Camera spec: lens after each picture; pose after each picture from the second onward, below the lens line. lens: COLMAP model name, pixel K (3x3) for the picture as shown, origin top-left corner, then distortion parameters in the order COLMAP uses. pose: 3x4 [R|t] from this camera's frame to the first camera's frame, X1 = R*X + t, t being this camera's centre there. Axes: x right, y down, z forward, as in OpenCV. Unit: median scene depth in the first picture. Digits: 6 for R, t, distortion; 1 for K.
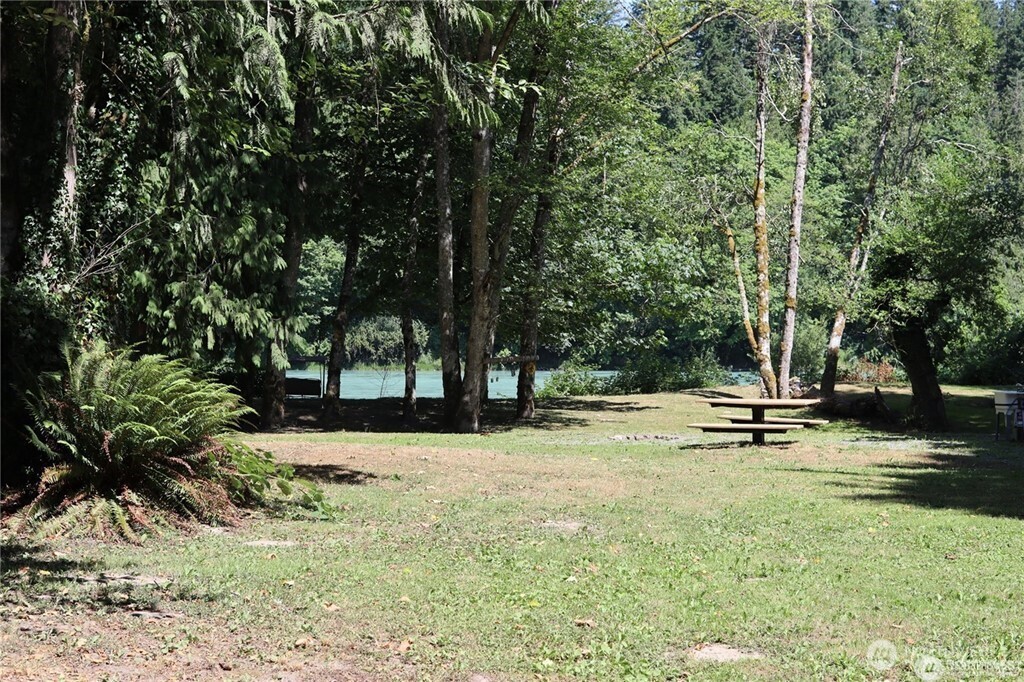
lens RADIAL K [[1346.3, 0, 512.0], [0, 1346.3, 341.0], [0, 0, 1]] dist [-0.201911, -0.047566]
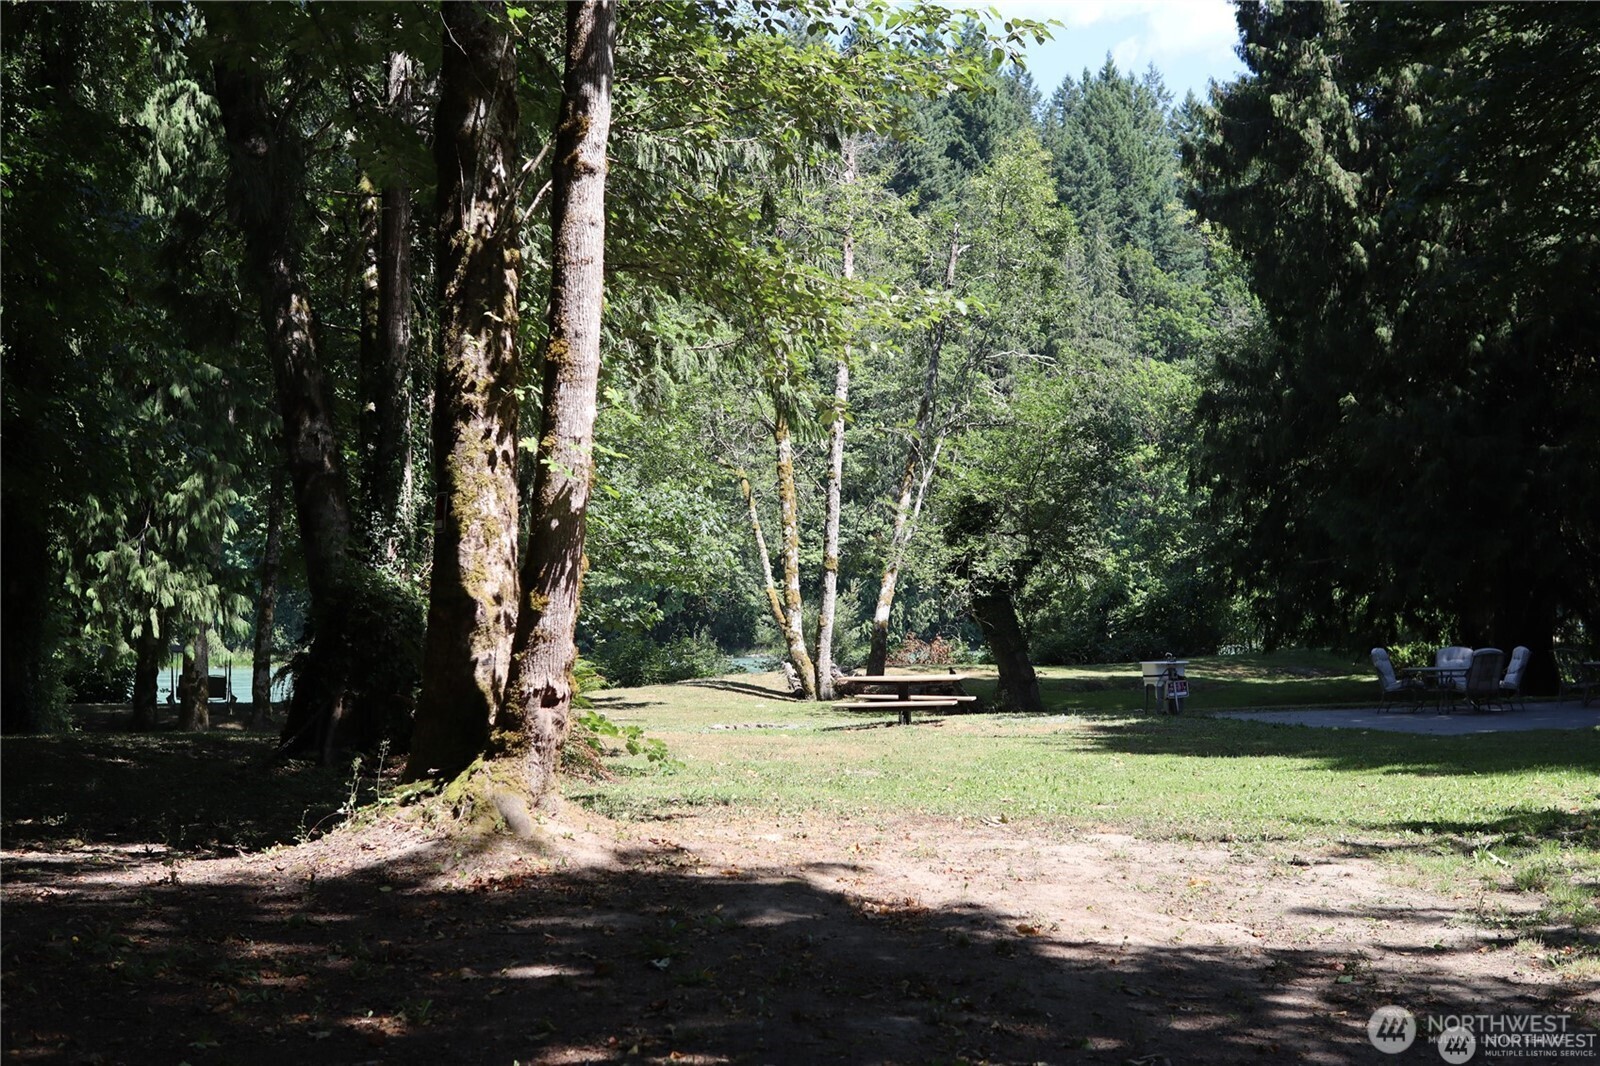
lens RADIAL K [[2204.8, 0, 799.9], [0, 2204.8, 631.8], [0, 0, 1]] dist [-0.378096, -0.002020]
pose [[0.965410, -0.019444, 0.260012, -0.166845], [0.017540, 0.999800, 0.009641, -0.002350], [-0.260148, -0.004747, 0.965557, -0.276691]]
